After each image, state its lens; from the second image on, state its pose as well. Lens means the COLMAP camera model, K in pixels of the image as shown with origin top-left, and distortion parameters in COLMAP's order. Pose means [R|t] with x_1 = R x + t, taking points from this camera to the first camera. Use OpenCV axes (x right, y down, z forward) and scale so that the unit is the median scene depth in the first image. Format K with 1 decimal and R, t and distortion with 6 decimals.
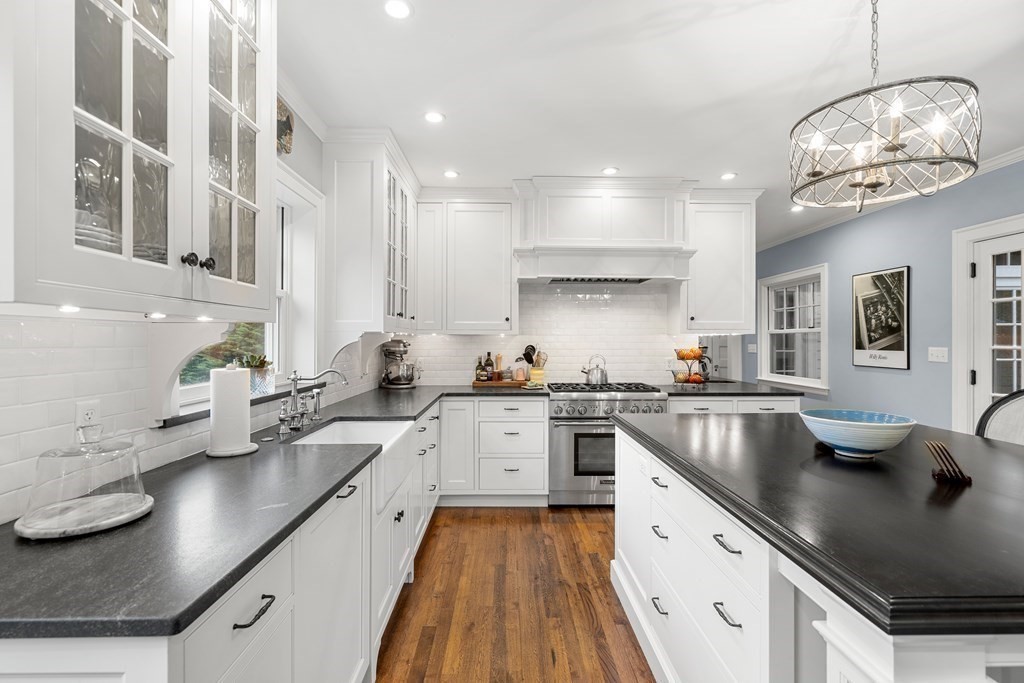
lens RADIAL K [[465.7, 0, 509.5], [0, 465.7, 338.8], [0, 0, 1]] dist [-0.004522, 0.000831]
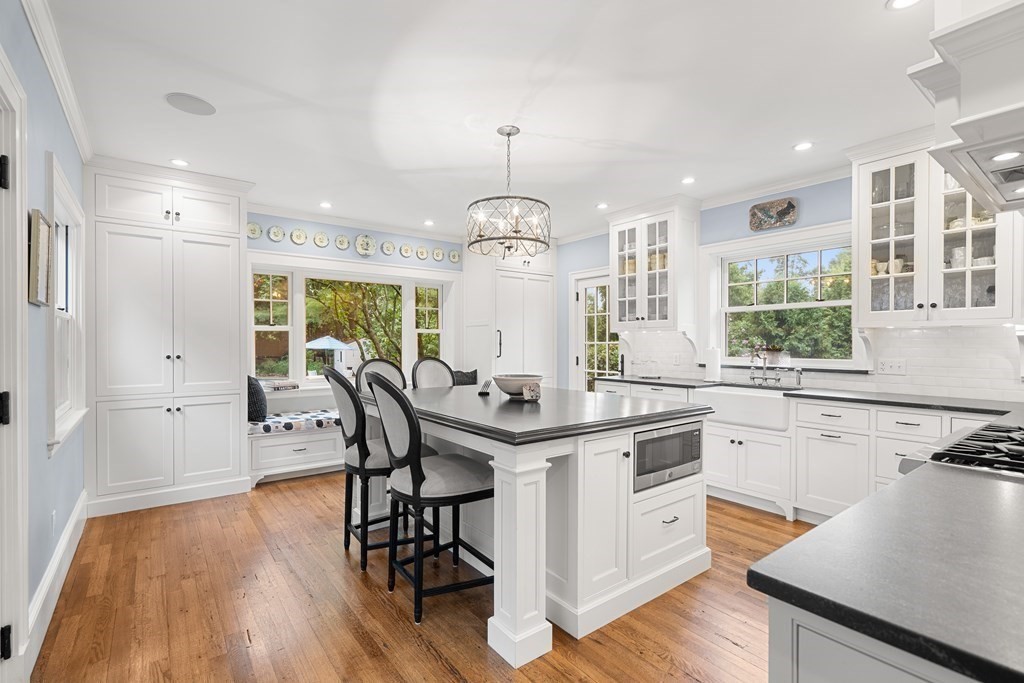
lens RADIAL K [[465.7, 0, 509.7], [0, 465.7, 346.8], [0, 0, 1]] dist [-0.004522, 0.000831]
pose [[-0.799061, 0.005571, -0.601225, 0.840911], [0.000876, 0.999967, 0.008101, 0.016427], [0.601250, 0.005946, -0.799039, 1.098765]]
